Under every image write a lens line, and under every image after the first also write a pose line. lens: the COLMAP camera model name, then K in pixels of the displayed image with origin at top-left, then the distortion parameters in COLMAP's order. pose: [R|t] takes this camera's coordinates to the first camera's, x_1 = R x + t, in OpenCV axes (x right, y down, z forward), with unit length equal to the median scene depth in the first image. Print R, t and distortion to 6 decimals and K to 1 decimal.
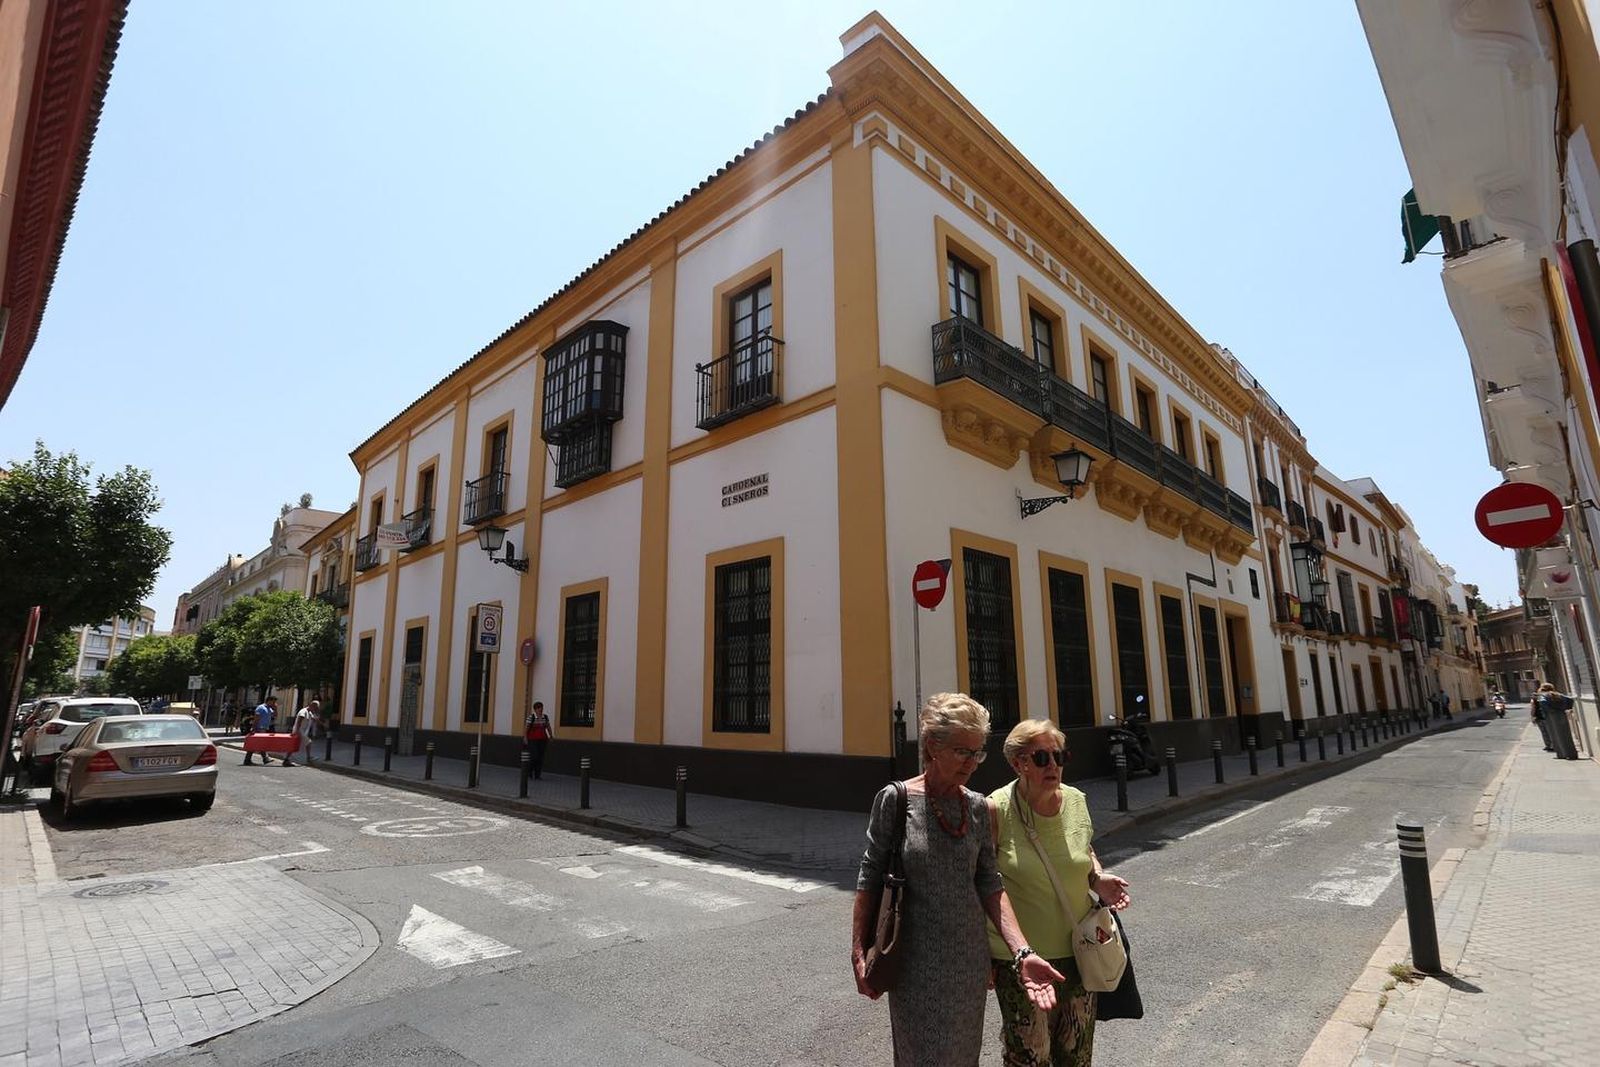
lens RADIAL K [[786.5, 0, 793.2], [0, 786.5, 526.7], [0, 0, 1]] dist [-0.073423, 0.030711]
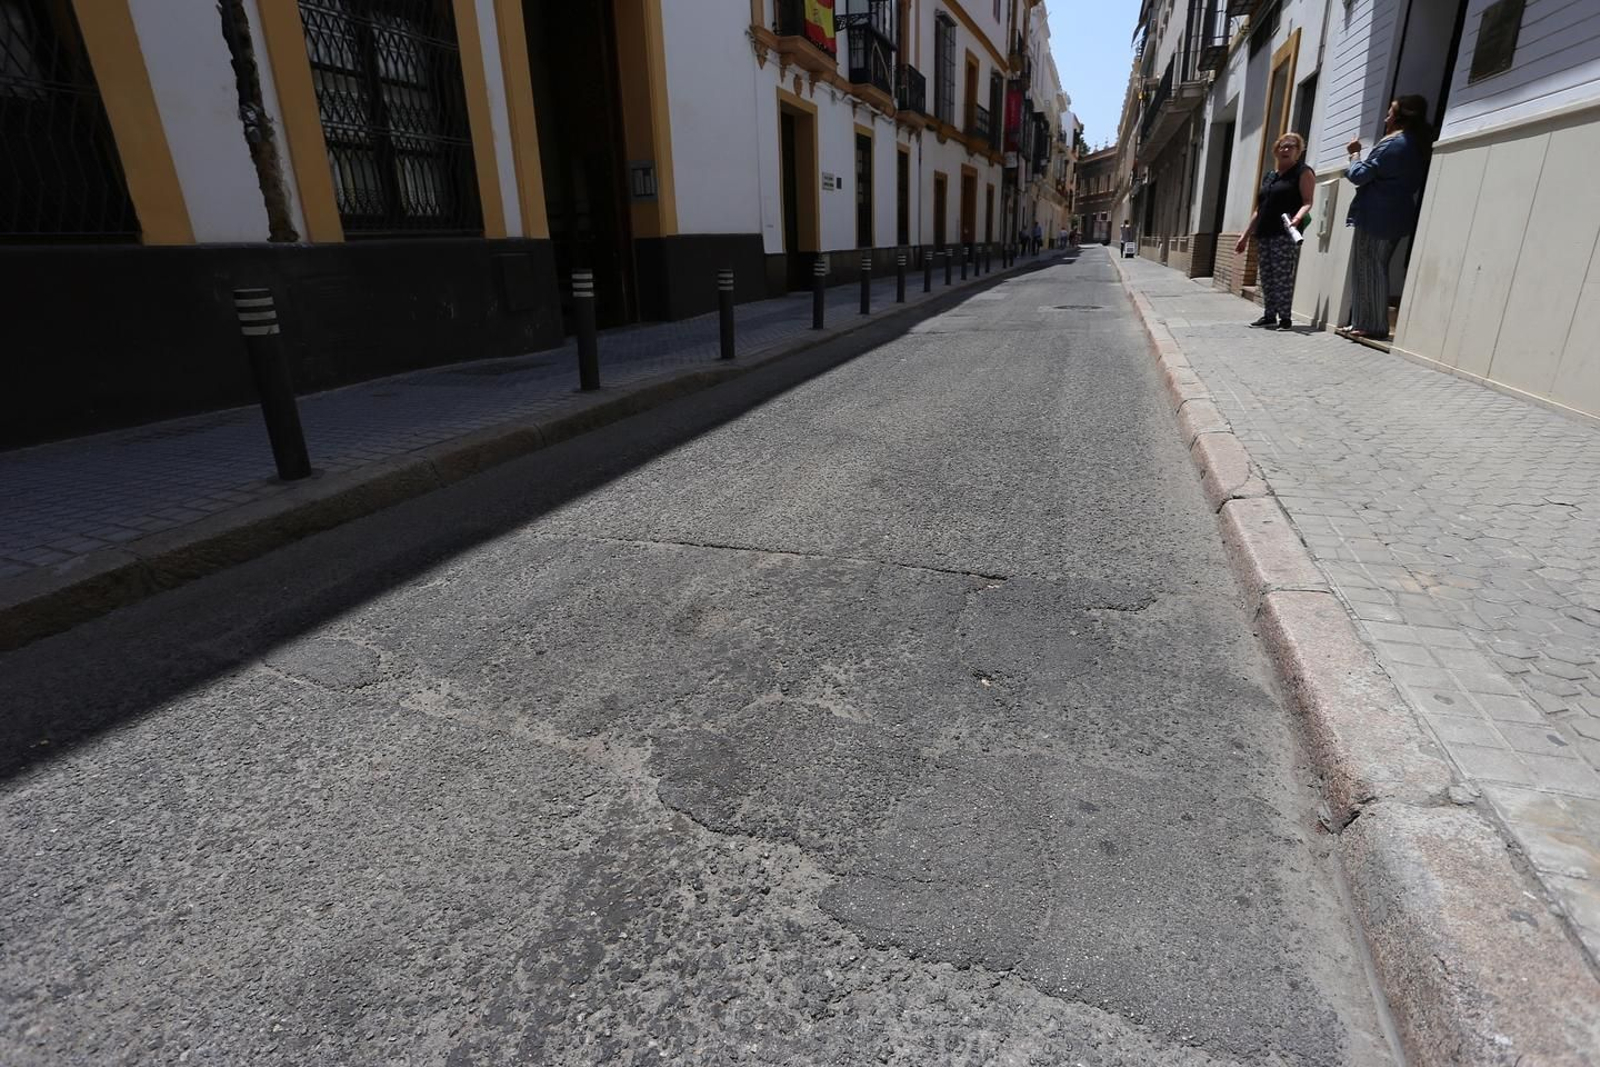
lens RADIAL K [[786.5, 0, 793.2], [0, 786.5, 526.7], [0, 0, 1]] dist [-0.073423, 0.030711]
pose [[0.914562, -0.158986, 0.371886, 0.665658], [-0.062893, 0.852406, 0.519085, 0.213540], [-0.399525, -0.498124, 0.769579, 0.778938]]
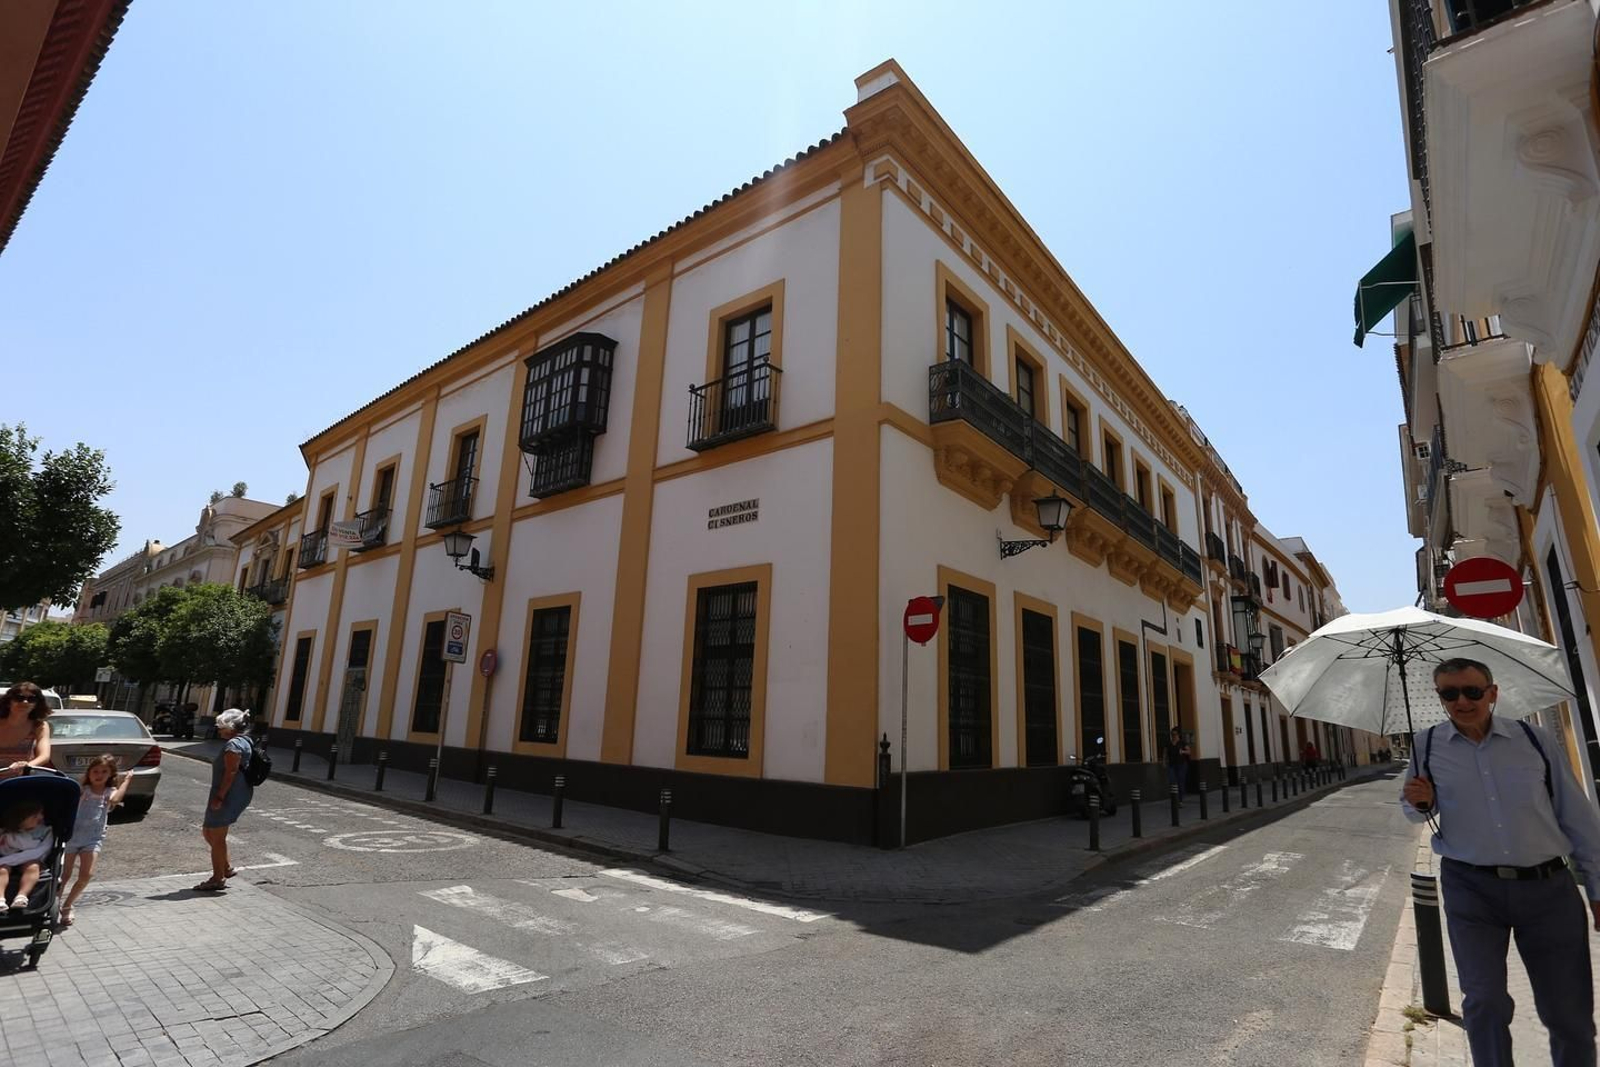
lens RADIAL K [[786.5, 0, 793.2], [0, 786.5, 526.7], [0, 0, 1]] dist [-0.073423, 0.030711]
pose [[0.995161, 0.064983, 0.073695, -0.049132], [-0.062741, 0.997505, -0.032350, -0.002162], [-0.075613, 0.027570, 0.996756, -0.004080]]
